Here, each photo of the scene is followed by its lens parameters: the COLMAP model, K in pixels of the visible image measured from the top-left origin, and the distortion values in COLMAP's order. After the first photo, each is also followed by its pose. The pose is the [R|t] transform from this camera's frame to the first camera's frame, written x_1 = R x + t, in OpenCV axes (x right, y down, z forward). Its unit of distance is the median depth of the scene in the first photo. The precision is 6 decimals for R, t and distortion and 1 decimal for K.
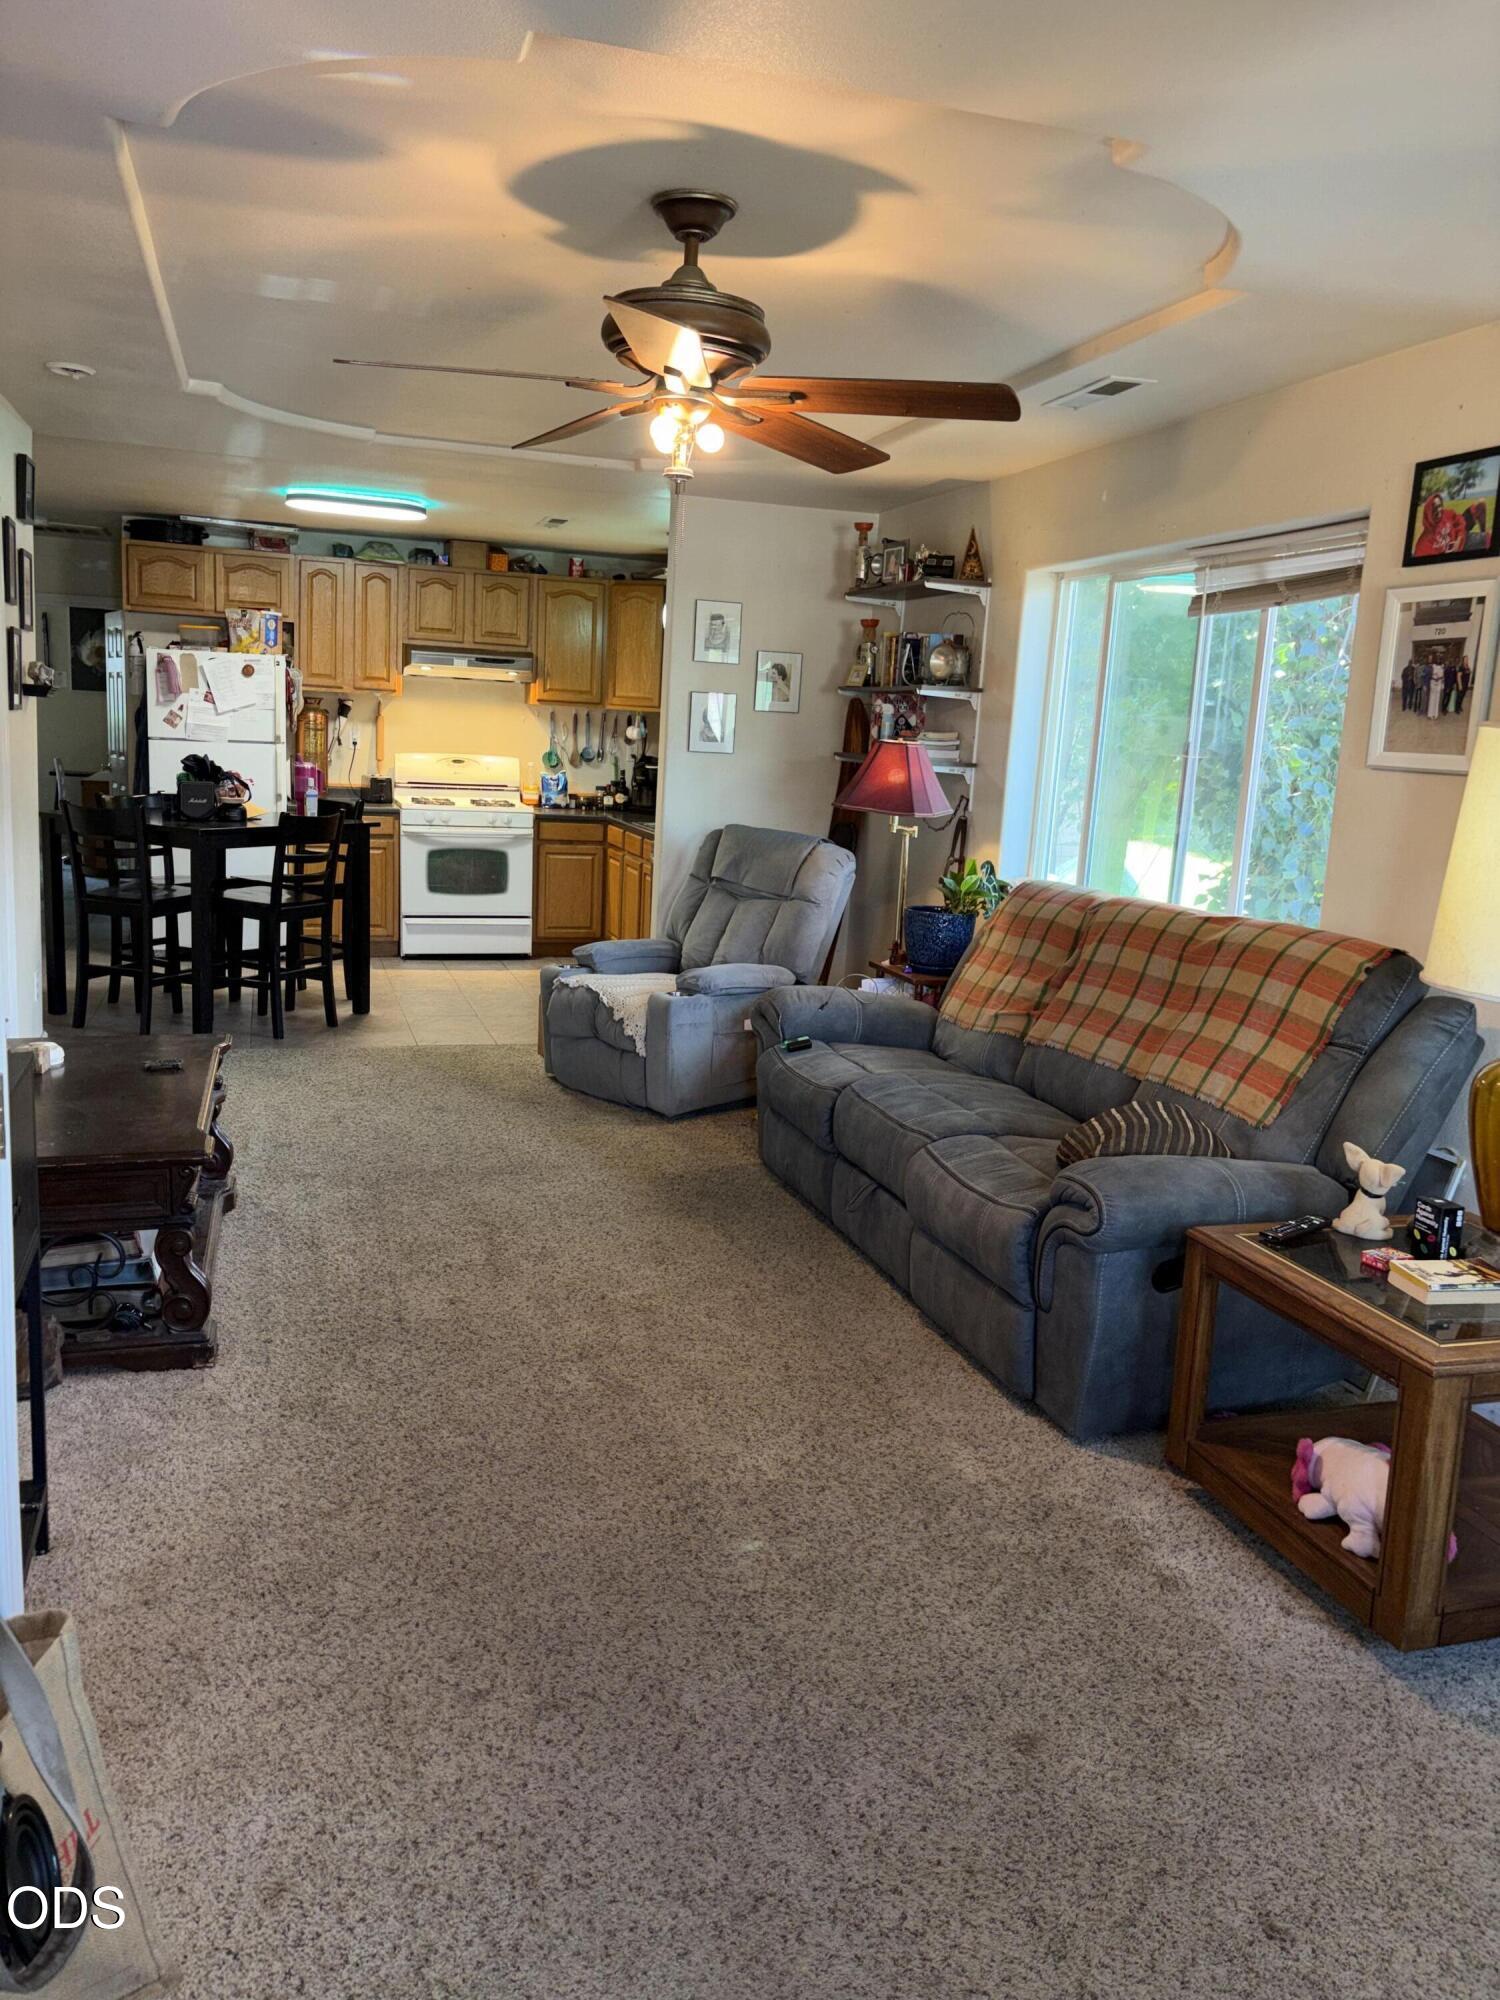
lens RADIAL K [[1515.2, 0, 772.8], [0, 1515.2, 1003.1], [0, 0, 1]] dist [0.062562, -0.075841]
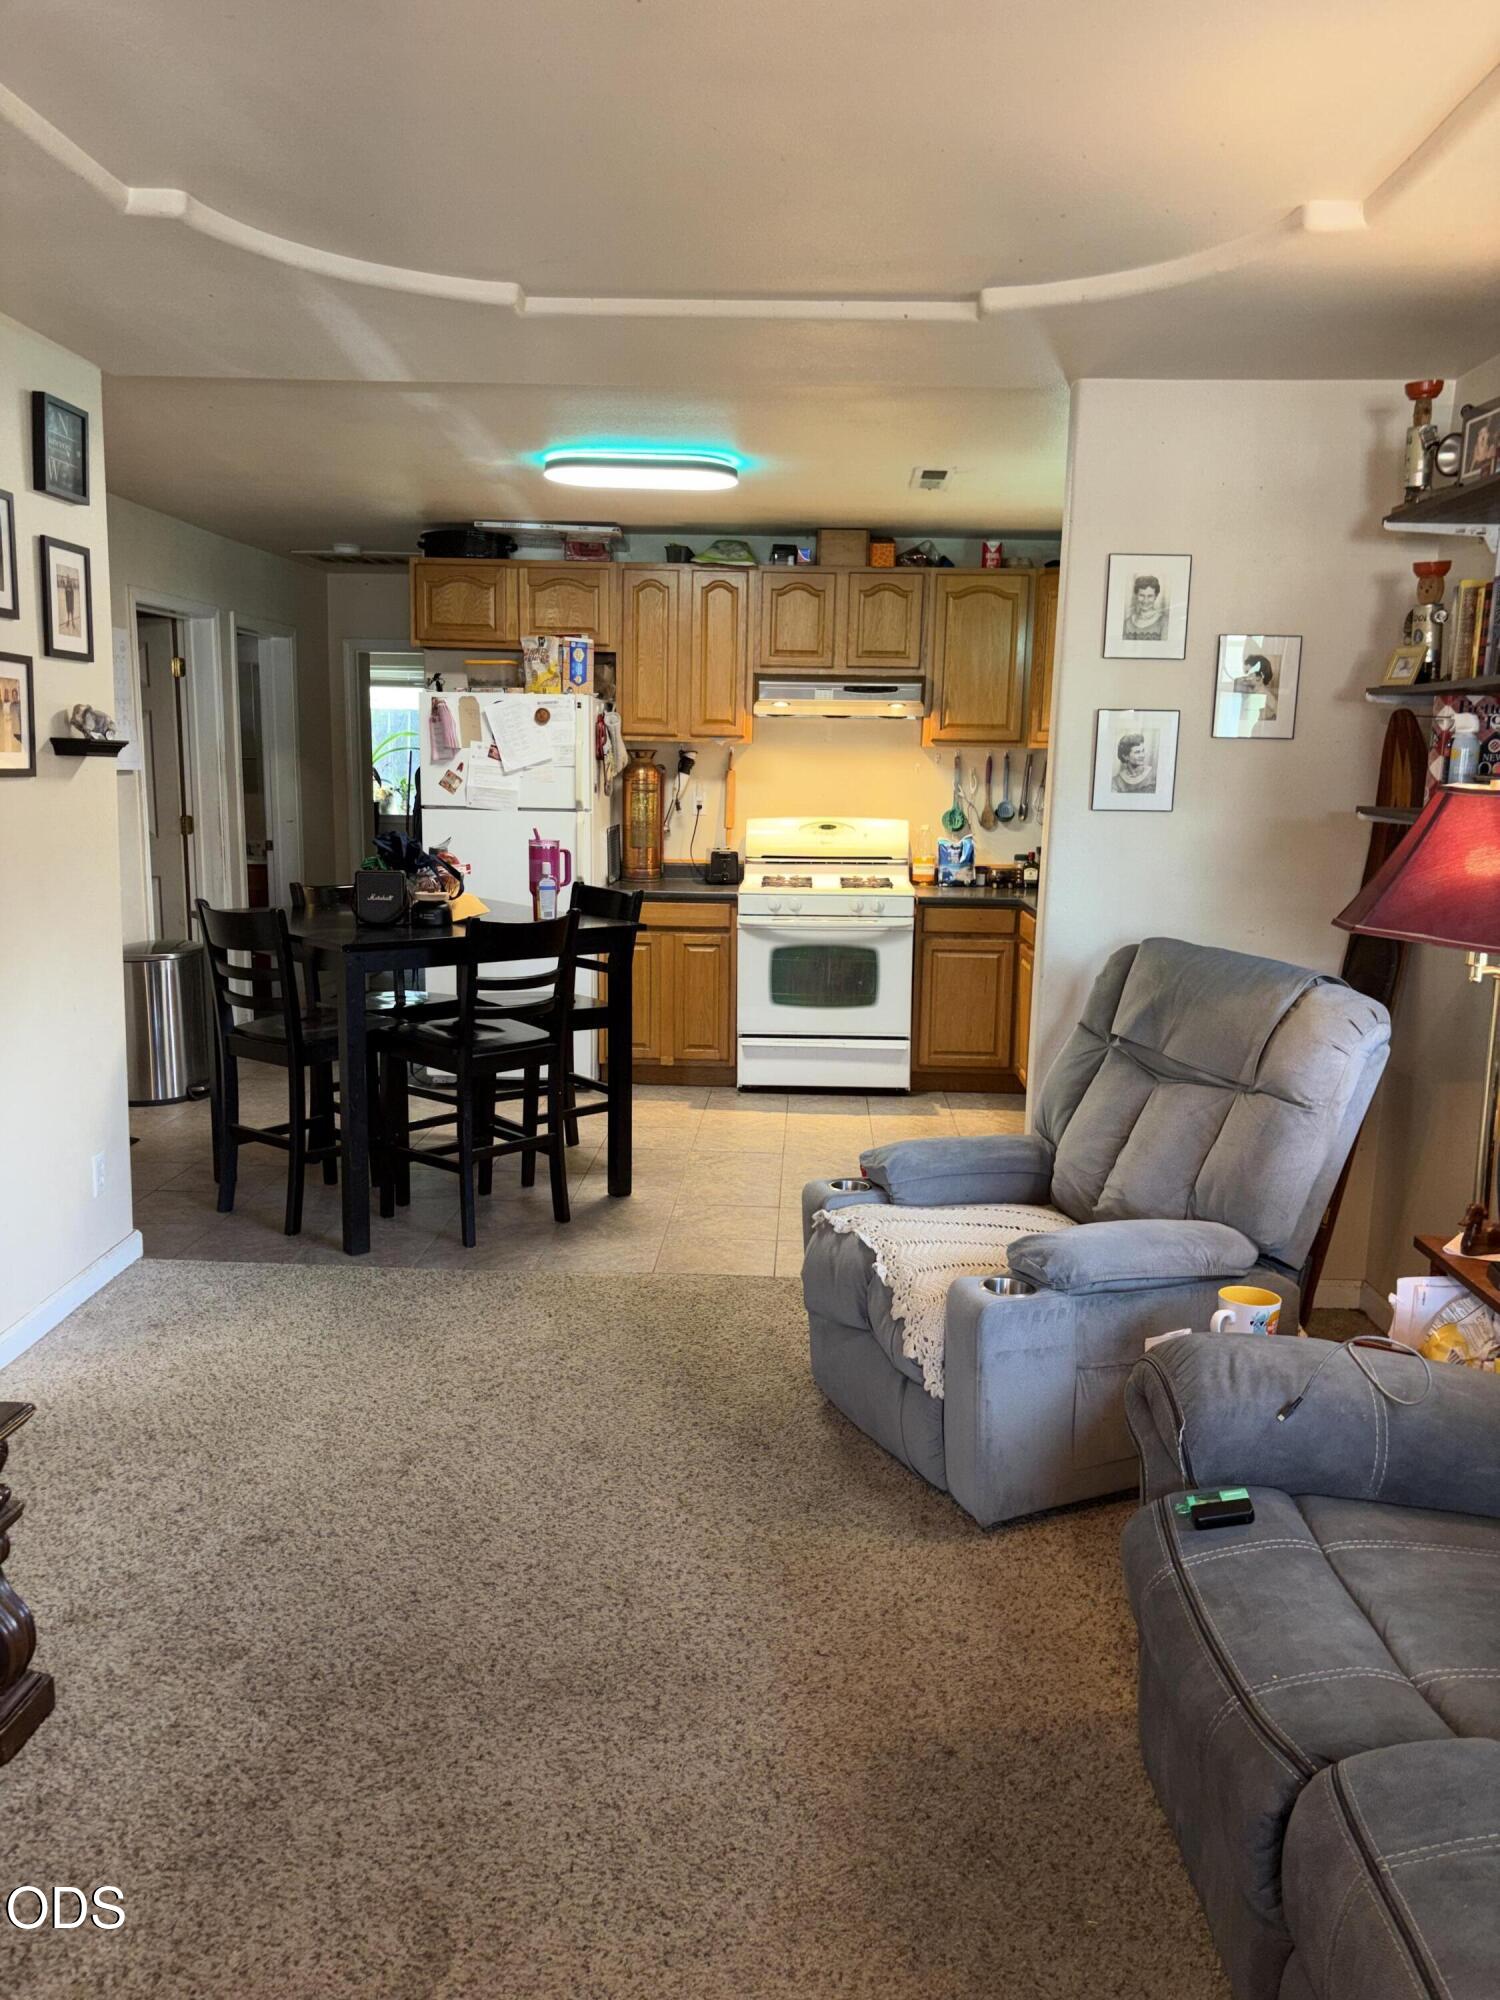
lens RADIAL K [[1515.2, 0, 772.8], [0, 1515.2, 1003.1], [0, 0, 1]] dist [0.062562, -0.075841]
pose [[0.941574, 0.022520, -0.336053, 0.022695], [-0.032848, 0.999146, -0.025080, -0.056903], [0.335202, 0.034653, 0.941509, 0.317578]]
